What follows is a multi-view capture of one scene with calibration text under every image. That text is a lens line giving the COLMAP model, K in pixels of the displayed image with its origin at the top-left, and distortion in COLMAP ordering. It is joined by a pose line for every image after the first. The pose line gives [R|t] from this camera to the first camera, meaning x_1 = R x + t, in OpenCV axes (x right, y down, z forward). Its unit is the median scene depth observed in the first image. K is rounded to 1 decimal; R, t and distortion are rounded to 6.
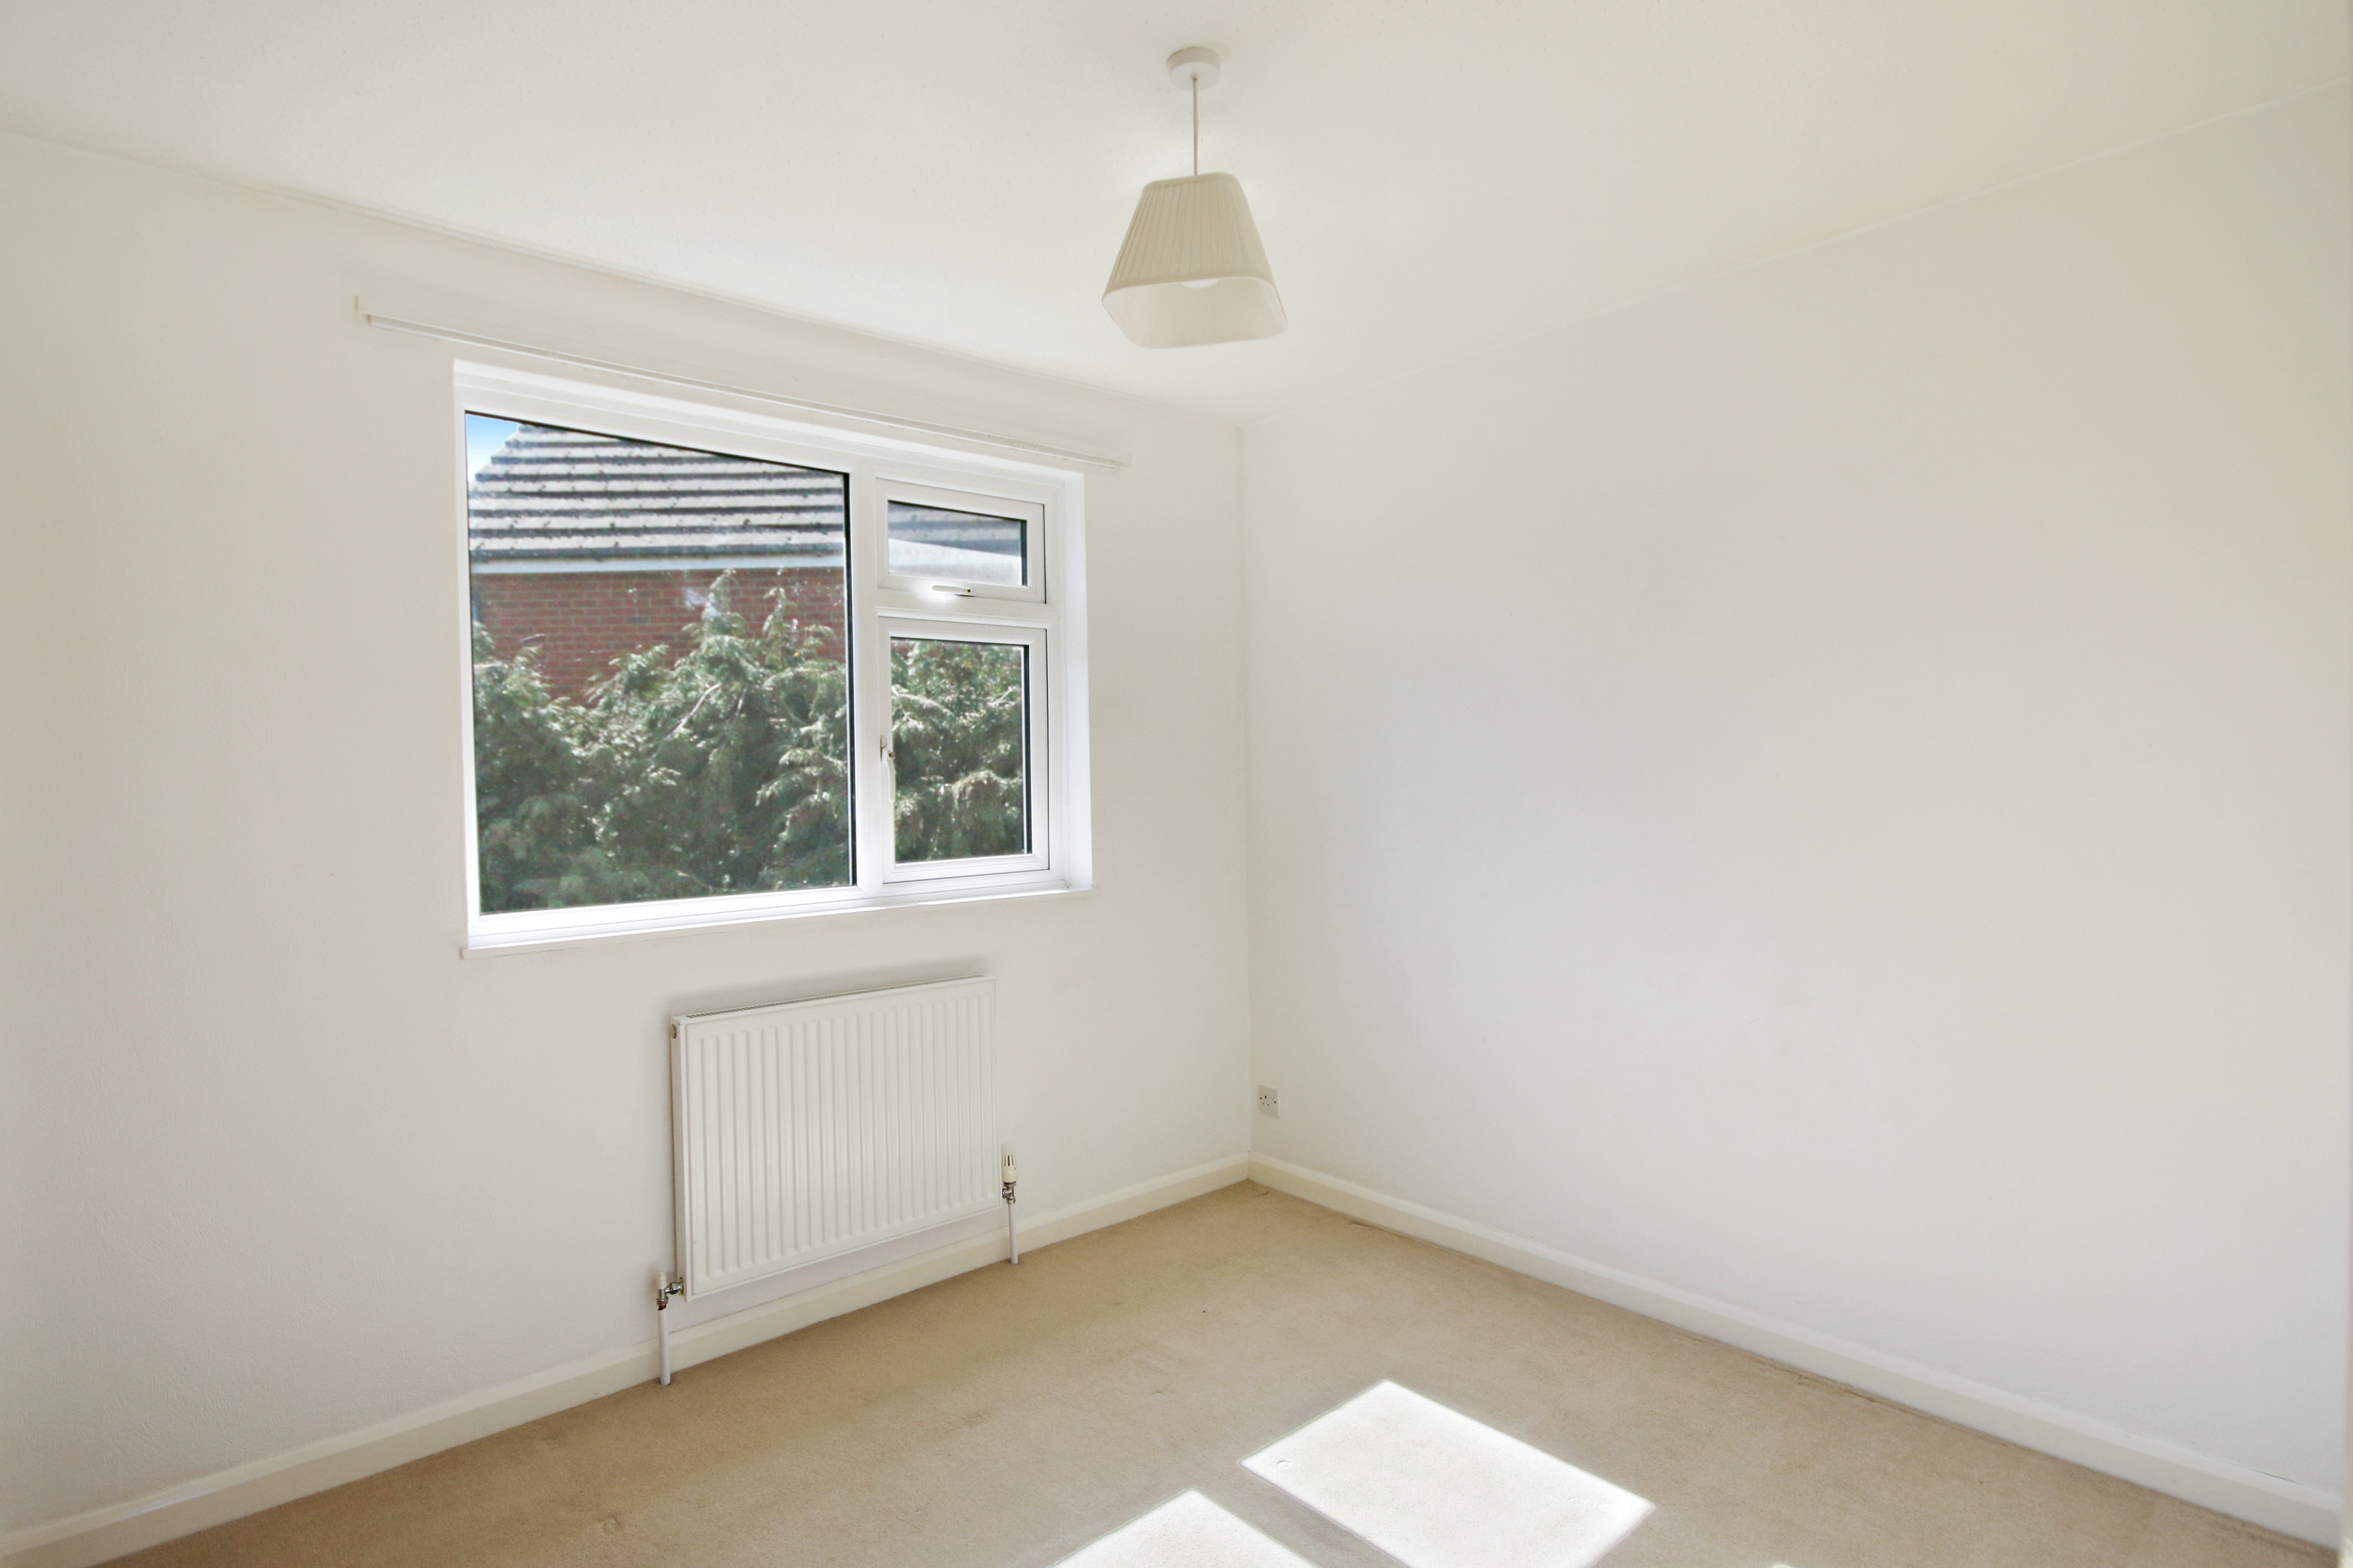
lens RADIAL K [[1120.6, 0, 1169.8], [0, 1120.6, 827.5], [0, 0, 1]] dist [-0.001173, -0.000002]
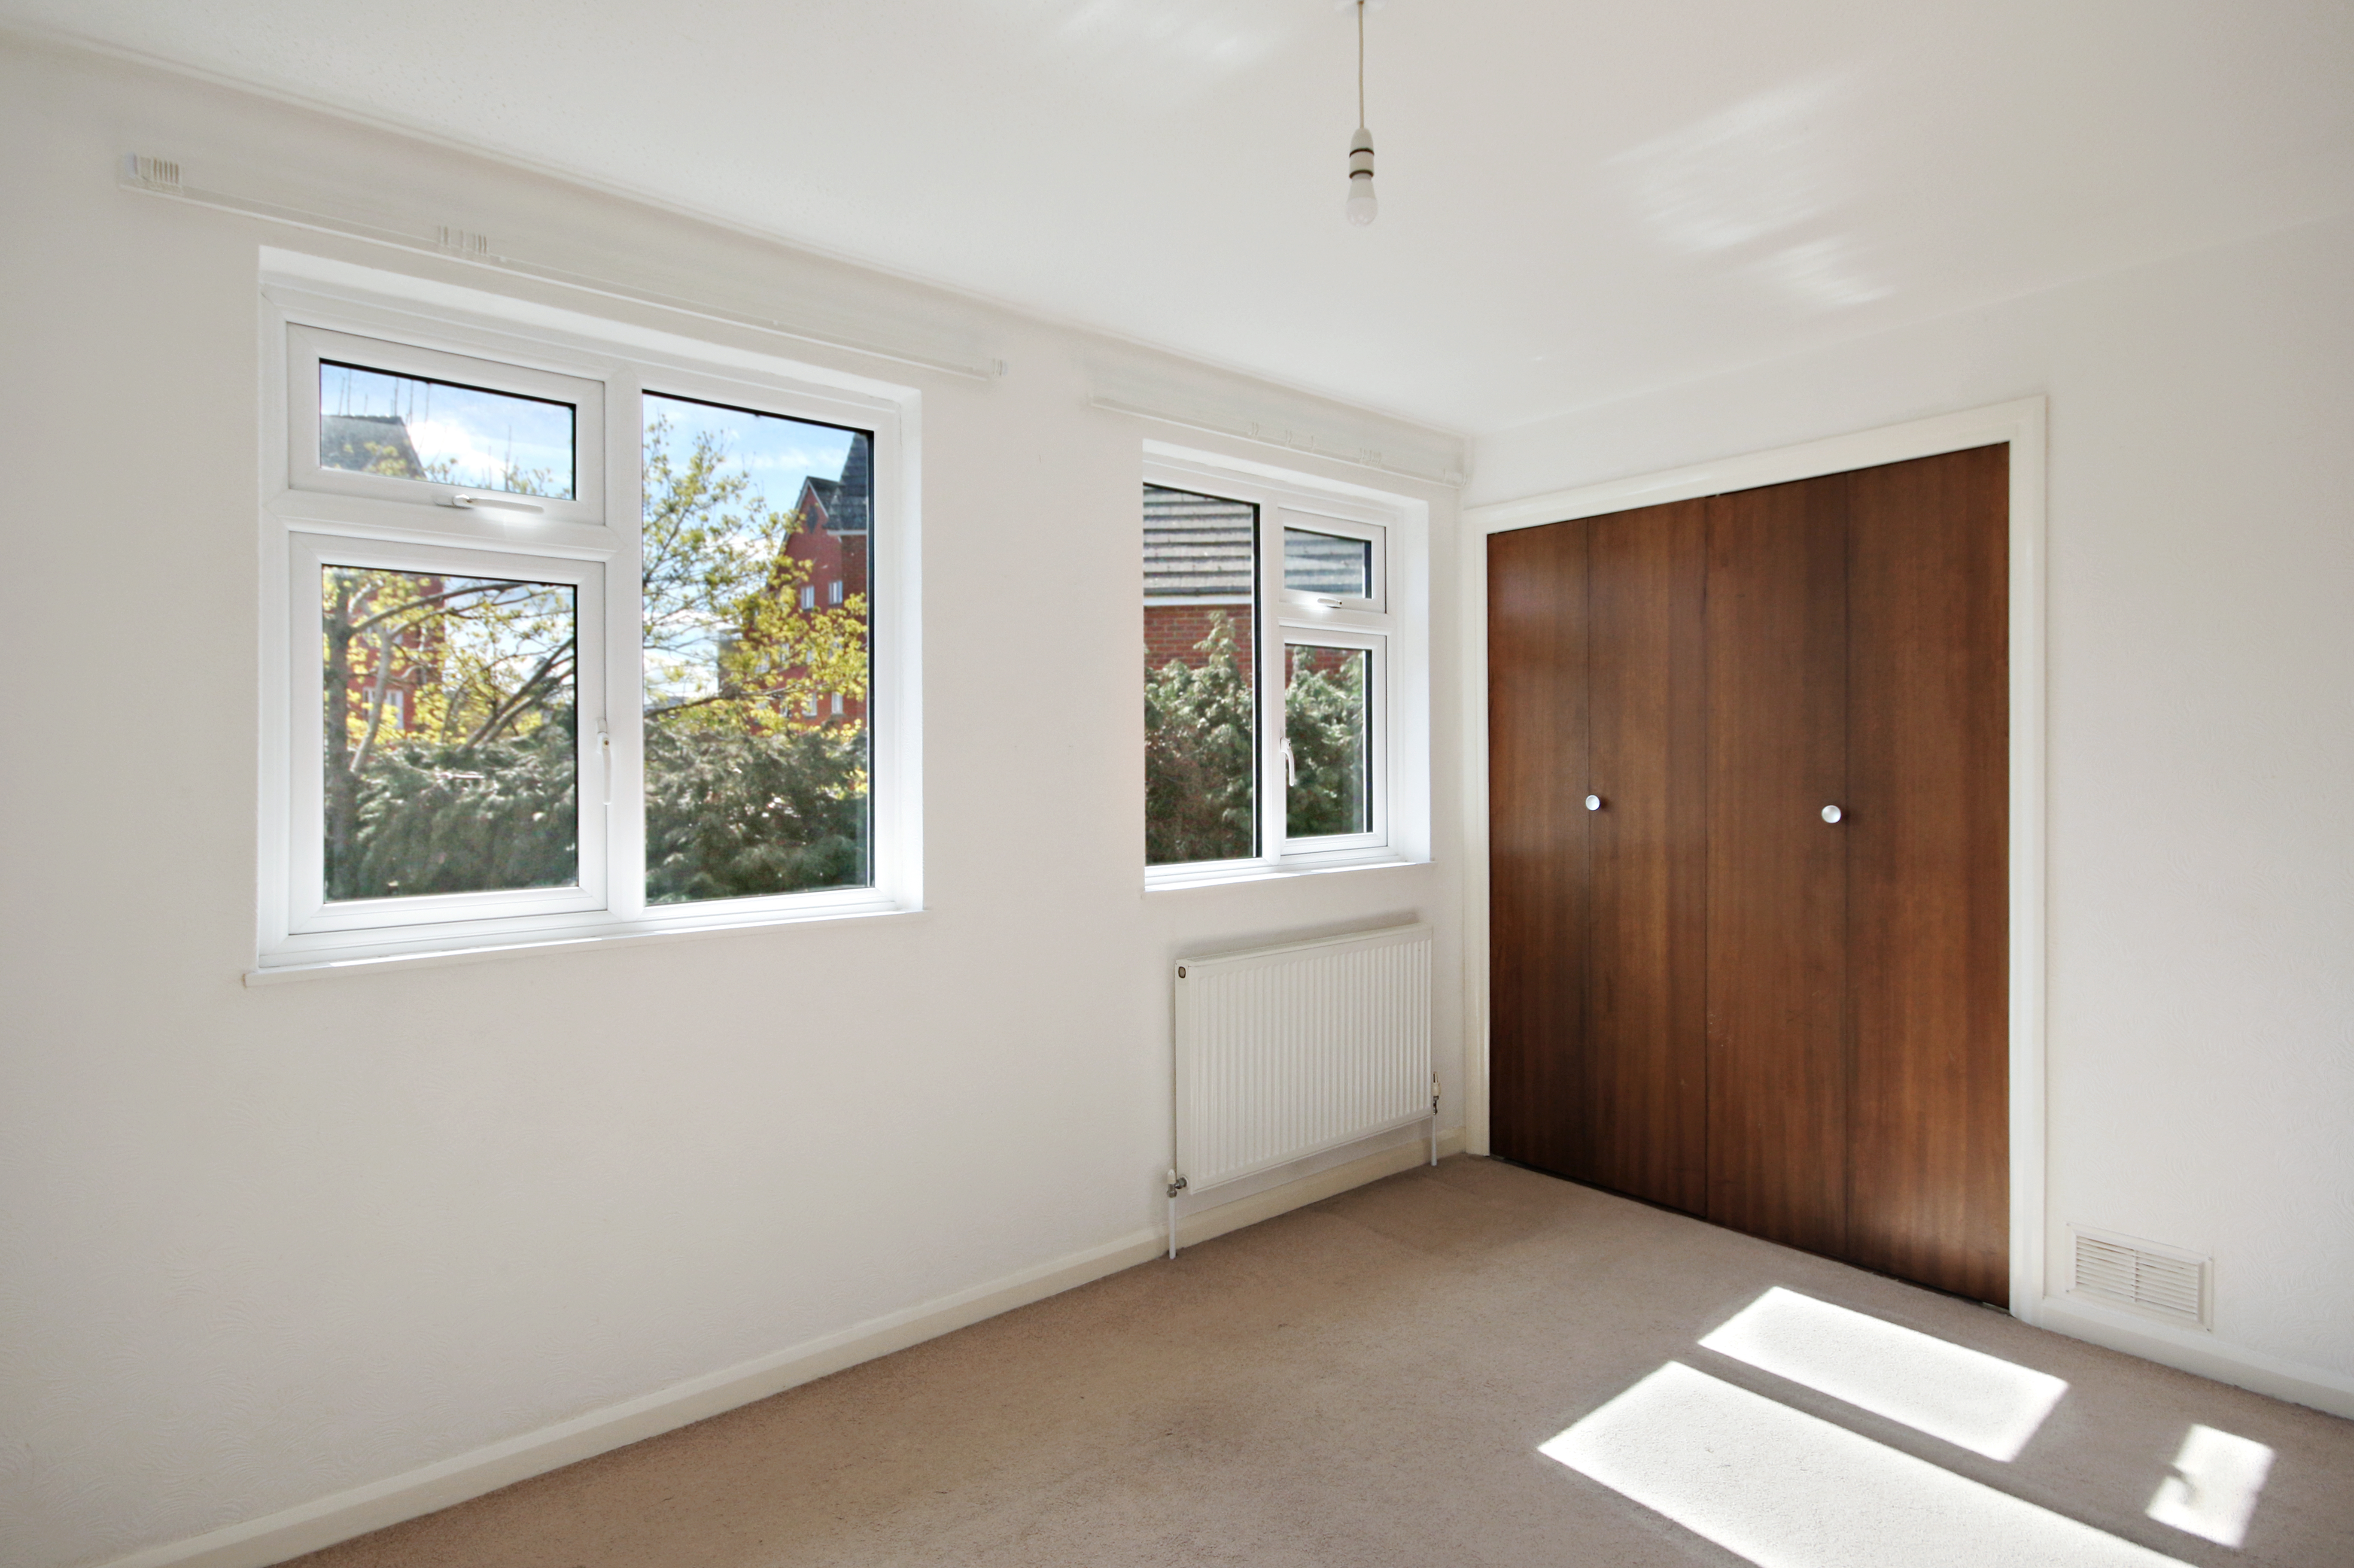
lens RADIAL K [[1147.6, 0, 1181.2], [0, 1147.6, 771.8], [0, 0, 1]] dist [0.001770, 0.000438]
pose [[0.999108, 0.023536, -0.035061, -0.314839], [-0.024676, 0.999169, -0.032449, 0.005028], [0.034268, 0.033286, 0.998858, -0.191986]]
